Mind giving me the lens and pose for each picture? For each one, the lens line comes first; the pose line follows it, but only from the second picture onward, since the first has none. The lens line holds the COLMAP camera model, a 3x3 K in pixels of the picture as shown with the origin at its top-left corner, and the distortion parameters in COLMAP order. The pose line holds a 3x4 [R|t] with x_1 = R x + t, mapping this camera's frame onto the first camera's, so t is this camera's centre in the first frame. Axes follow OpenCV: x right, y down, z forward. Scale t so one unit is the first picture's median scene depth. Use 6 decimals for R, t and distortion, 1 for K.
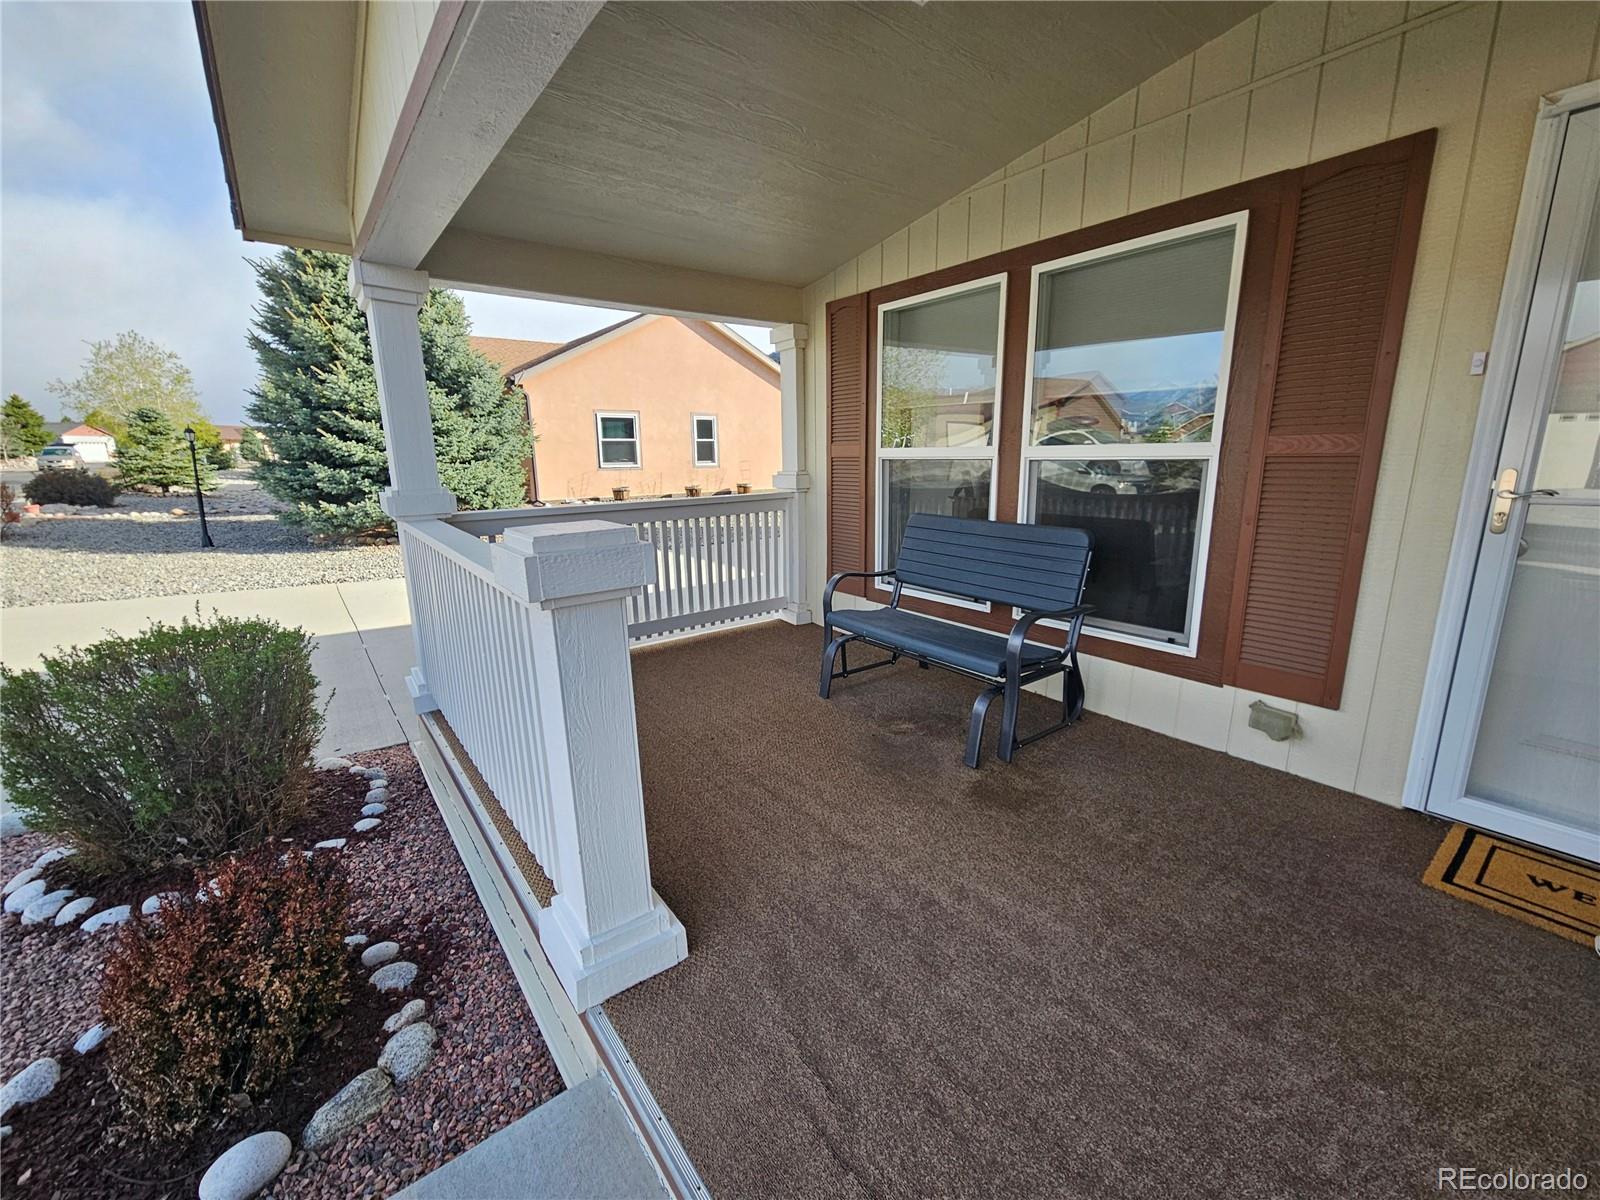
lens RADIAL K [[658.6, 0, 800.0], [0, 658.6, 600.0], [0, 0, 1]] dist [-0.006042, -0.000362]
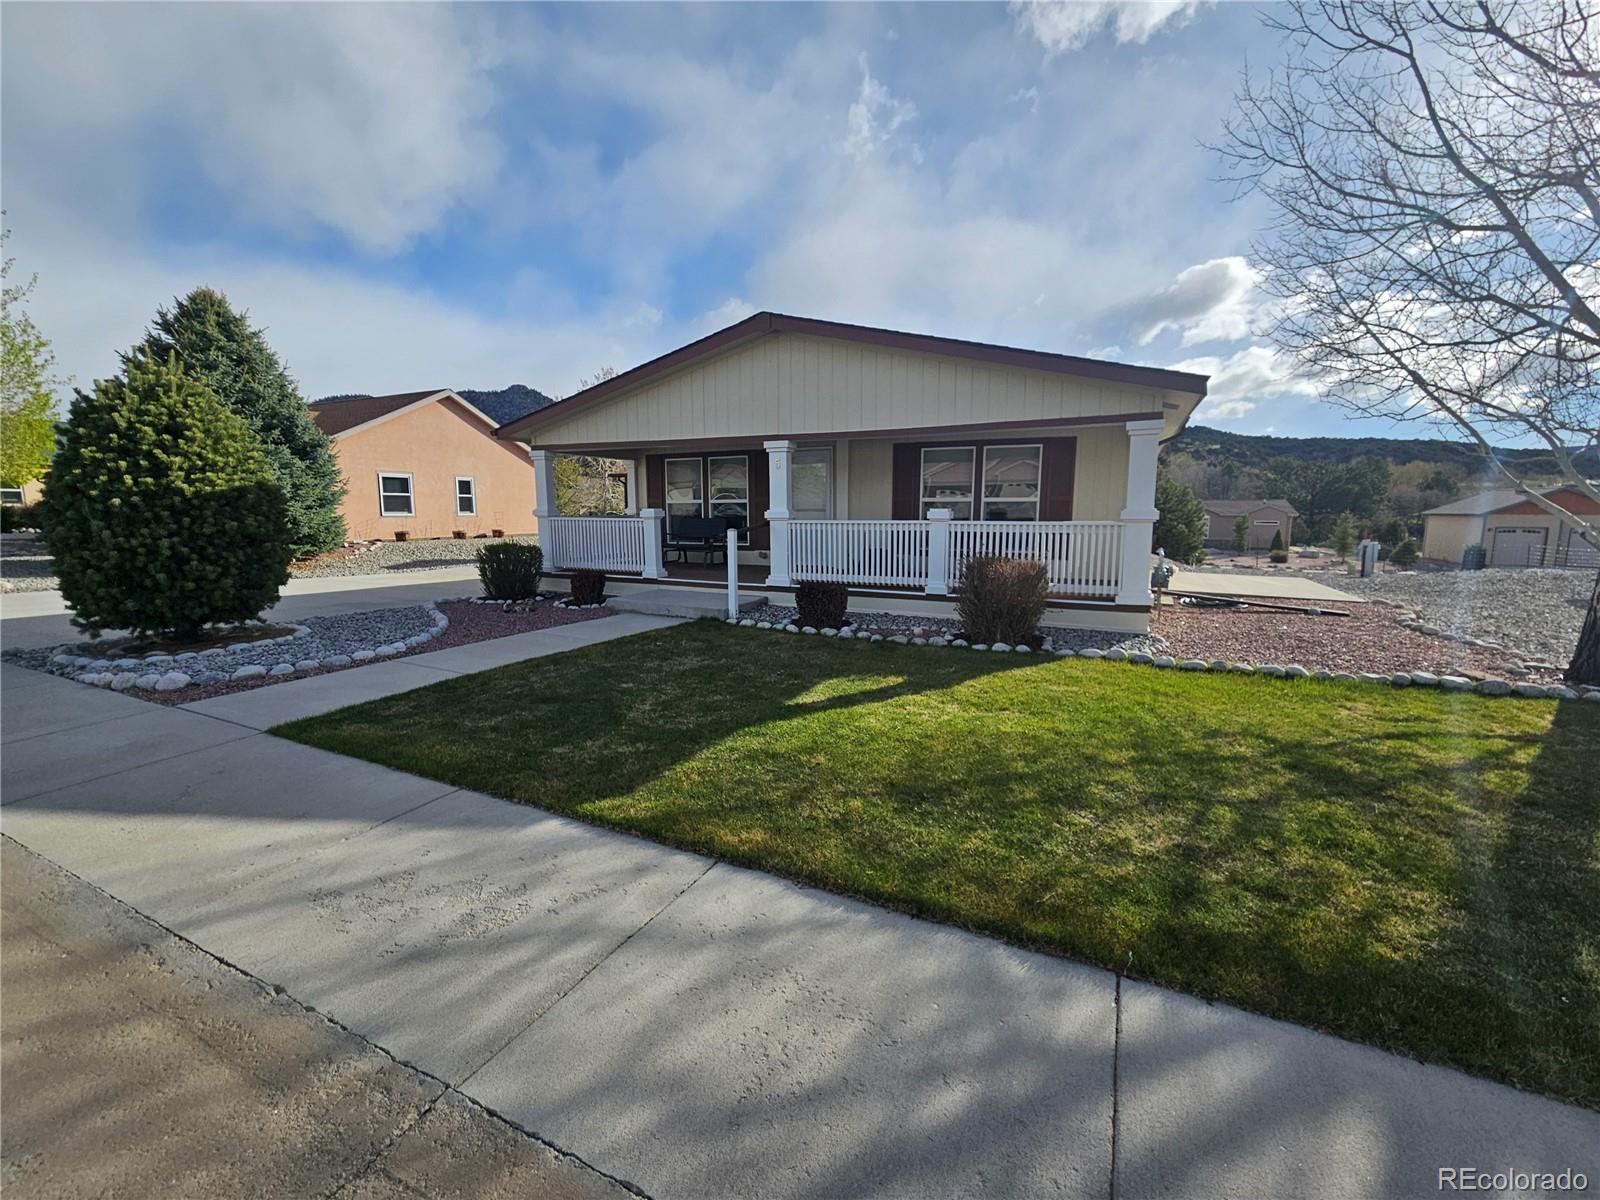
lens RADIAL K [[658.6, 0, 800.0], [0, 658.6, 600.0], [0, 0, 1]] dist [-0.006042, -0.000362]
pose [[0.889554, -0.051928, 0.453870, -0.170047], [0.091337, 0.993675, -0.065325, 0.114523], [-0.447607, 0.099565, 0.888670, -0.459633]]
